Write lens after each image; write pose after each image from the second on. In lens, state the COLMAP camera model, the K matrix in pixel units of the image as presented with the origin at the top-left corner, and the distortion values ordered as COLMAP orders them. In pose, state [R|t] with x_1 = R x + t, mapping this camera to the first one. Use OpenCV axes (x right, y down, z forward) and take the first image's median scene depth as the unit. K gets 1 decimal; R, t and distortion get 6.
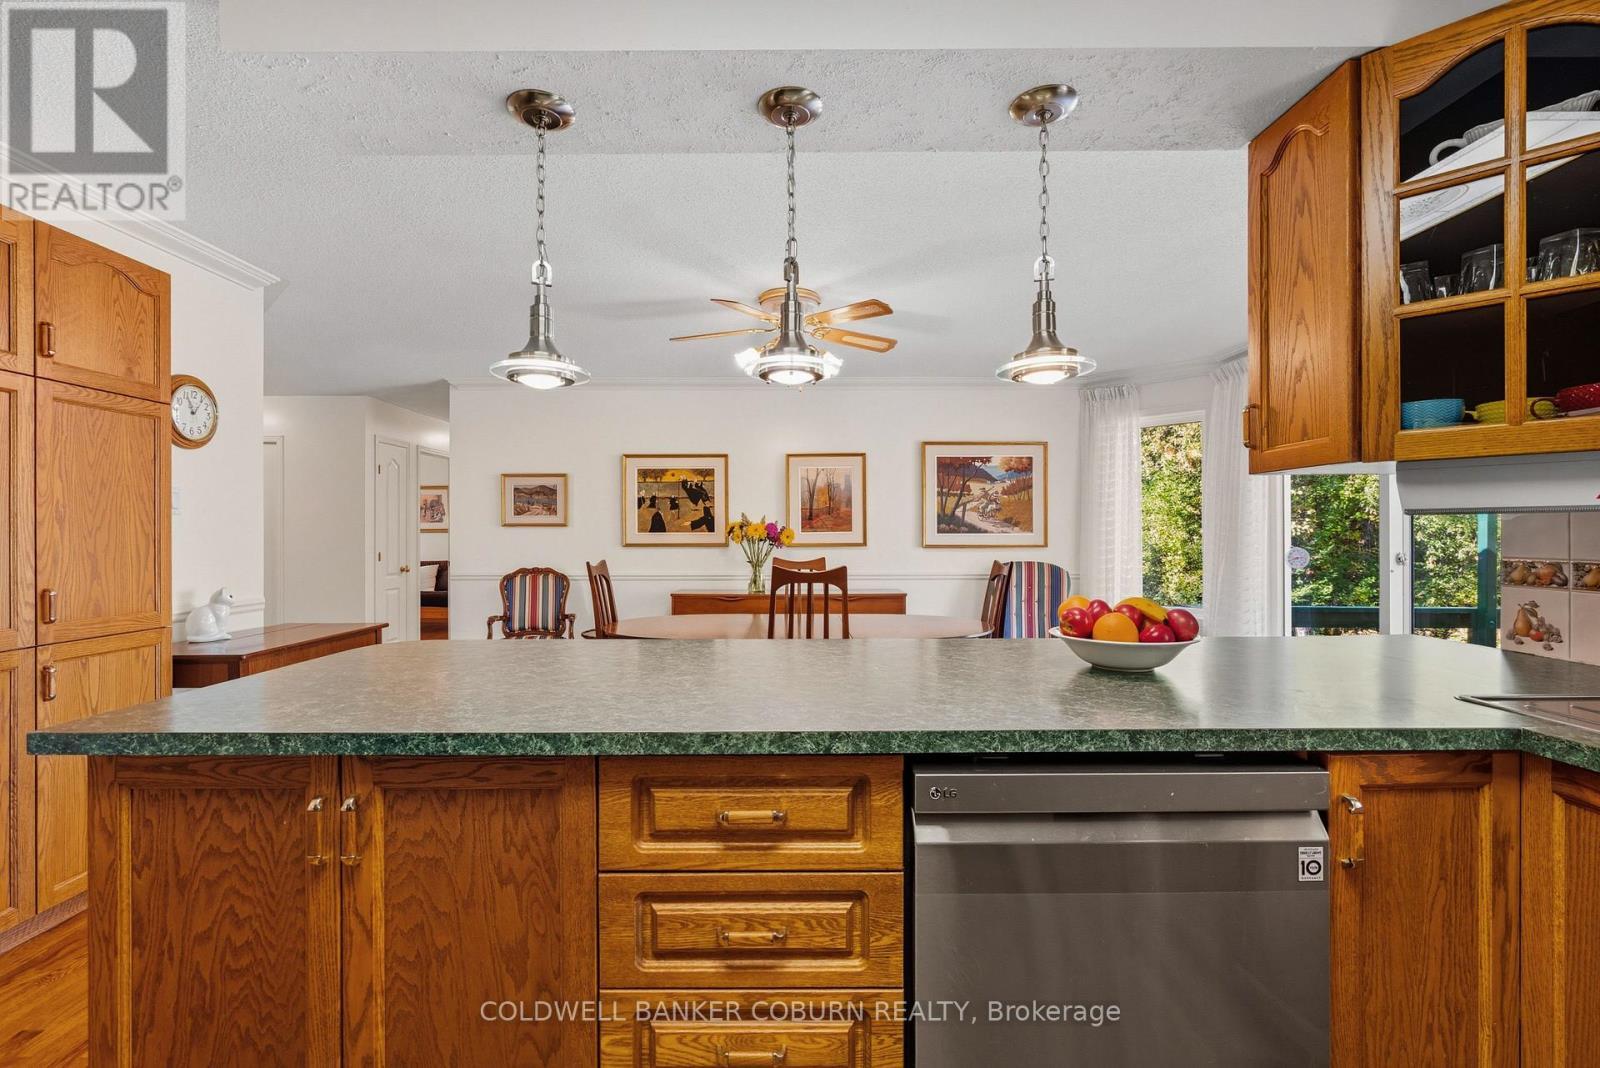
lens RADIAL K [[713.7, 0, 795.0], [0, 713.7, 535.7], [0, 0, 1]] dist [-0.009195, 0.002063]
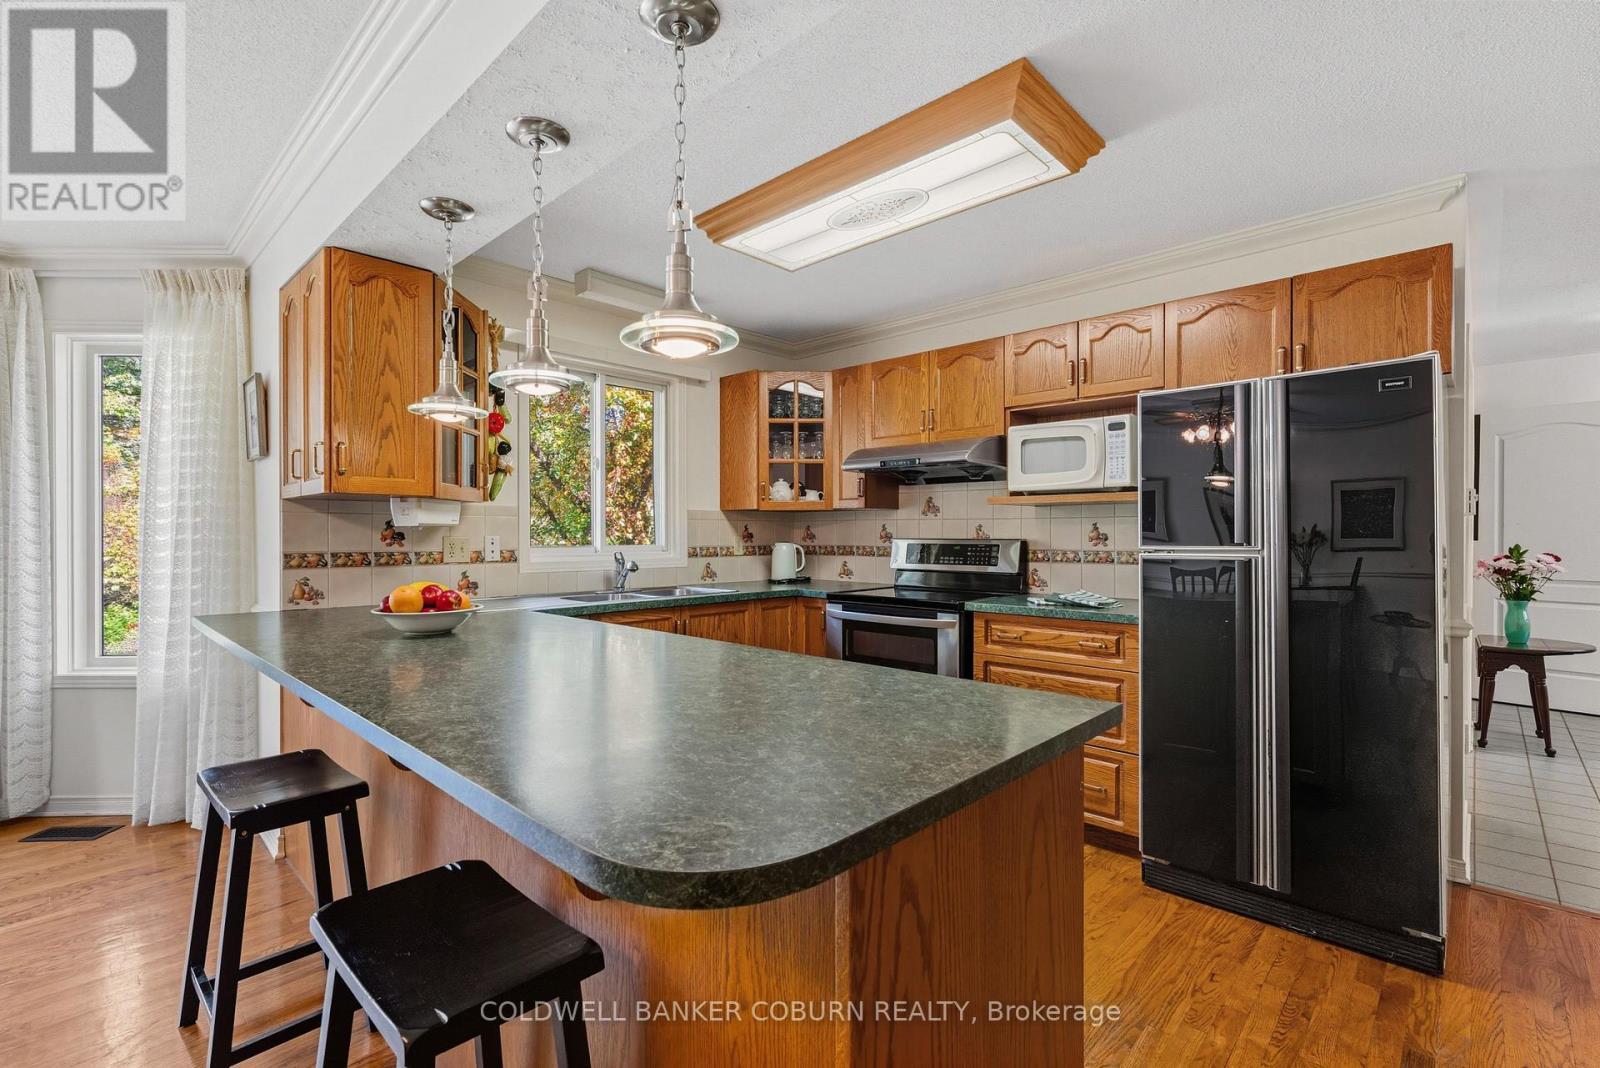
lens RADIAL K [[713.7, 0, 798.3], [0, 713.7, 536.7], [0, 0, 1]] dist [-0.009195, 0.002063]
pose [[-0.718015, 0.001042, 0.696027, -1.029574], [0.004341, 0.999986, 0.002982, -0.003108], [-0.696014, 0.005163, -0.718009, 1.500548]]
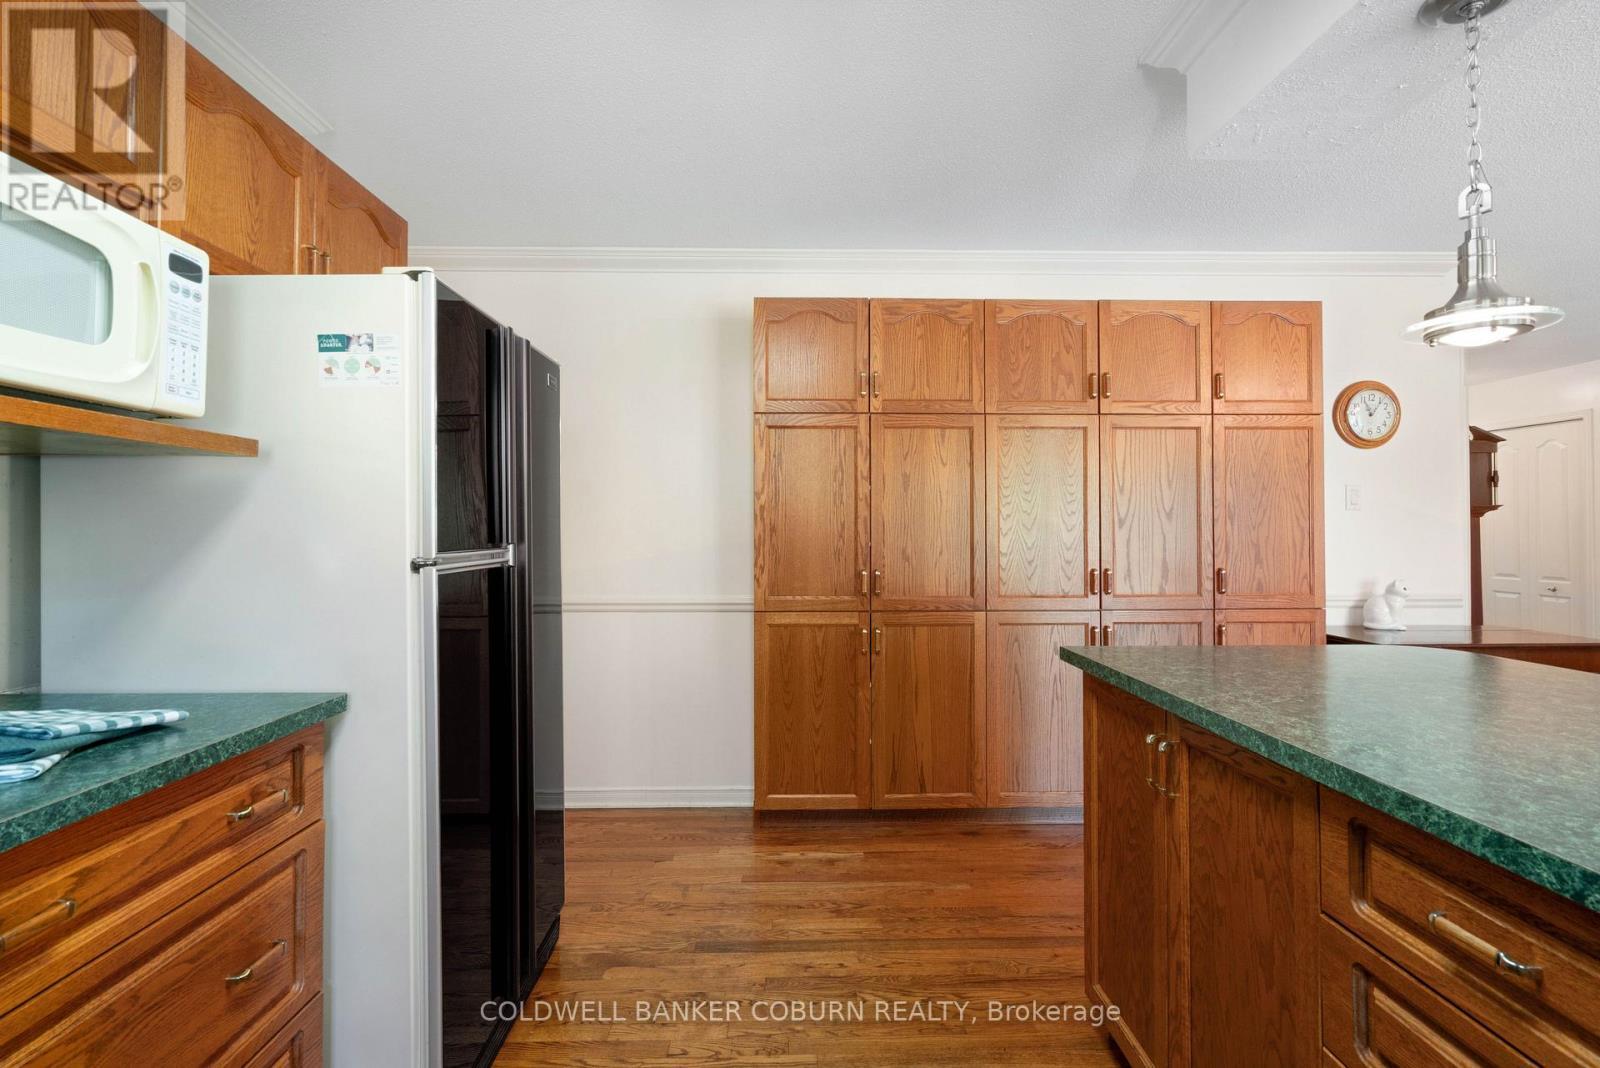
lens RADIAL K [[713.7, 0, 795.0], [0, 713.7, 522.1], [0, 0, 1]] dist [-0.009195, 0.002063]
pose [[0.010004, -0.008741, -0.999912, 0.425858], [0.000751, 0.999962, -0.008733, -0.003709], [0.999950, -0.000663, 0.010011, 0.235450]]
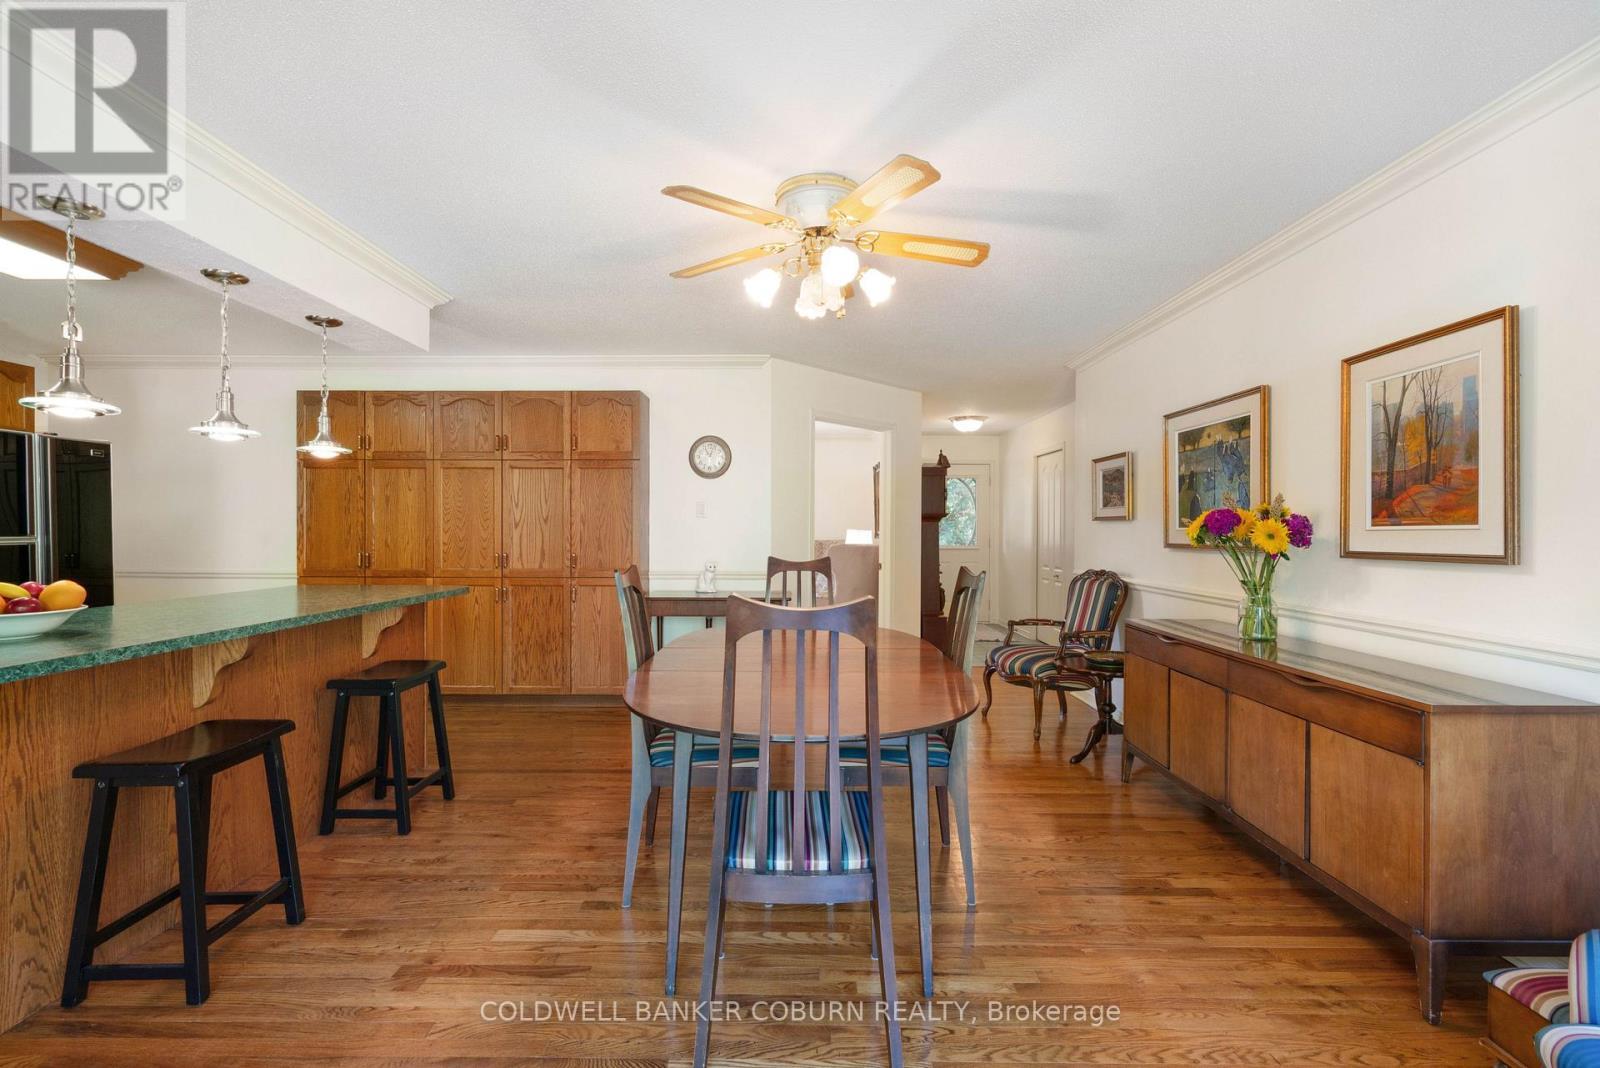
lens RADIAL K [[713.7, 0, 786.7], [0, 713.7, 536.5], [0, 0, 1]] dist [-0.009195, 0.002063]
pose [[-0.003283, 0.011674, -0.999926, 1.713378], [-0.003294, 0.999926, 0.011685, -0.008726], [0.999989, 0.003332, -0.003244, 2.364247]]
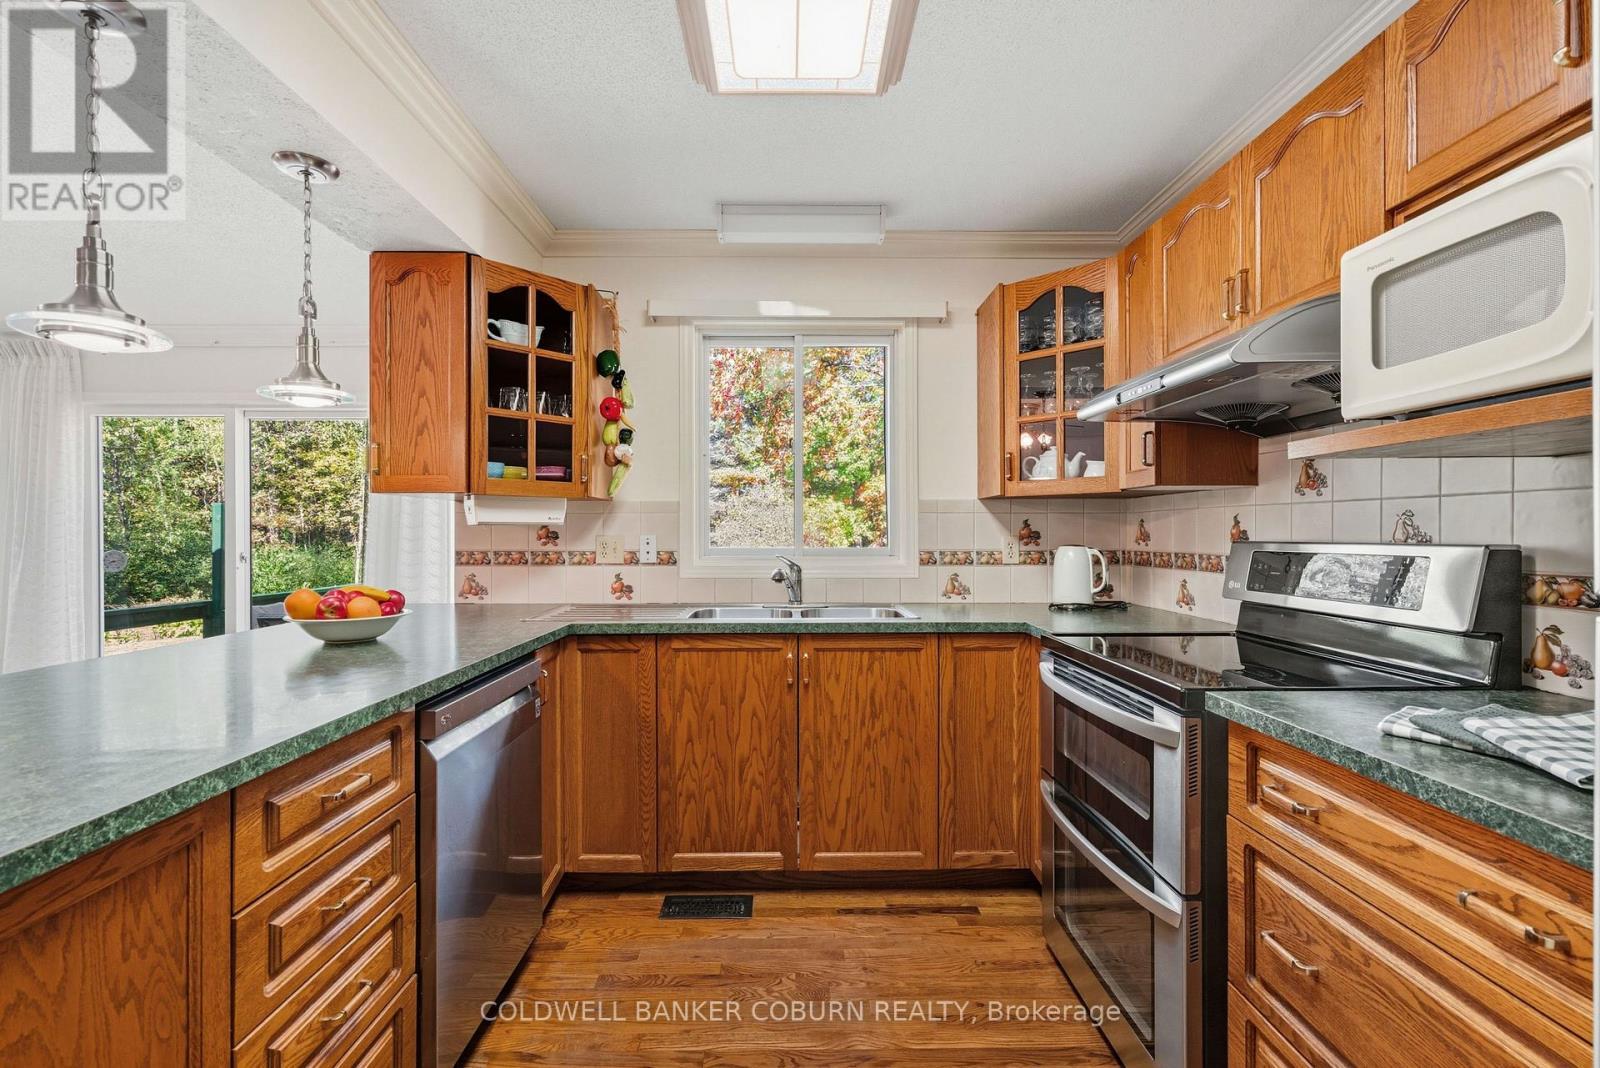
lens RADIAL K [[713.7, 0, 794.2], [0, 713.7, 534.2], [0, 0, 1]] dist [-0.009195, 0.002063]
pose [[-0.004937, 0.002418, 0.999985, -0.817764], [0.003130, 0.999992, -0.002402, 0.000293], [-0.999983, 0.003118, -0.004944, 0.213006]]
